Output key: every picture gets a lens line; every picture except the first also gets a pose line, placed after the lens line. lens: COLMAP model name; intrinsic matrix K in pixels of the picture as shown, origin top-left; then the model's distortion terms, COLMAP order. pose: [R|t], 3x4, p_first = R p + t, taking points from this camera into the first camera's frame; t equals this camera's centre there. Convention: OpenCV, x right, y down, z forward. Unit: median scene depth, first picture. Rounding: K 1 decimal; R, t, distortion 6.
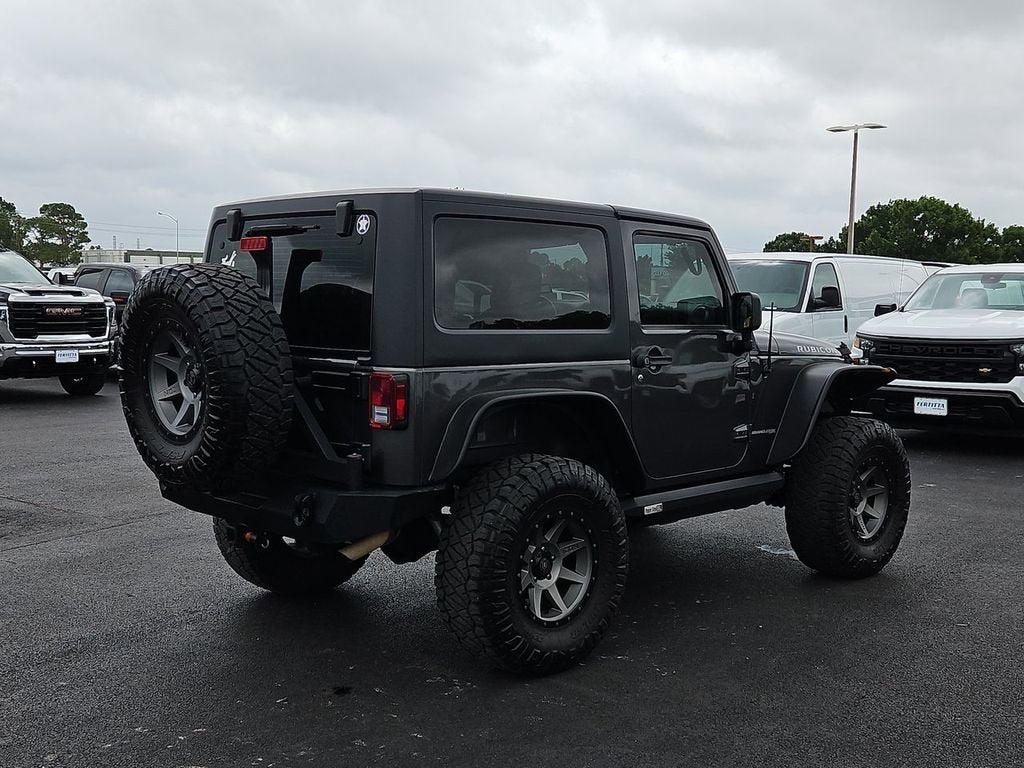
lens RADIAL K [[1183.3, 0, 515.4], [0, 1183.3, 386.4], [0, 0, 1]] dist [0.077998, 0.010073]
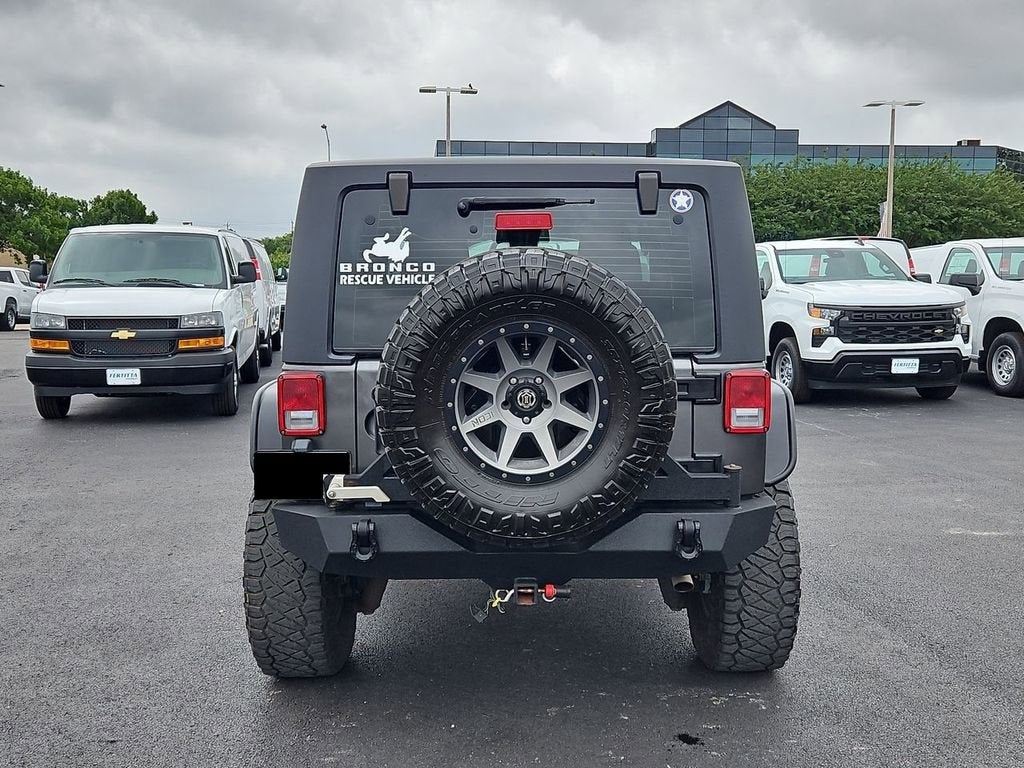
lens RADIAL K [[1180.4, 0, 508.7], [0, 1180.4, 386.5], [0, 0, 1]] dist [0.017830, -0.003181]
pose [[0.698931, -0.087526, 0.709813, -0.750020], [0.067591, 0.996125, 0.056276, -0.052978], [-0.711988, 0.008644, 0.702138, 0.439046]]
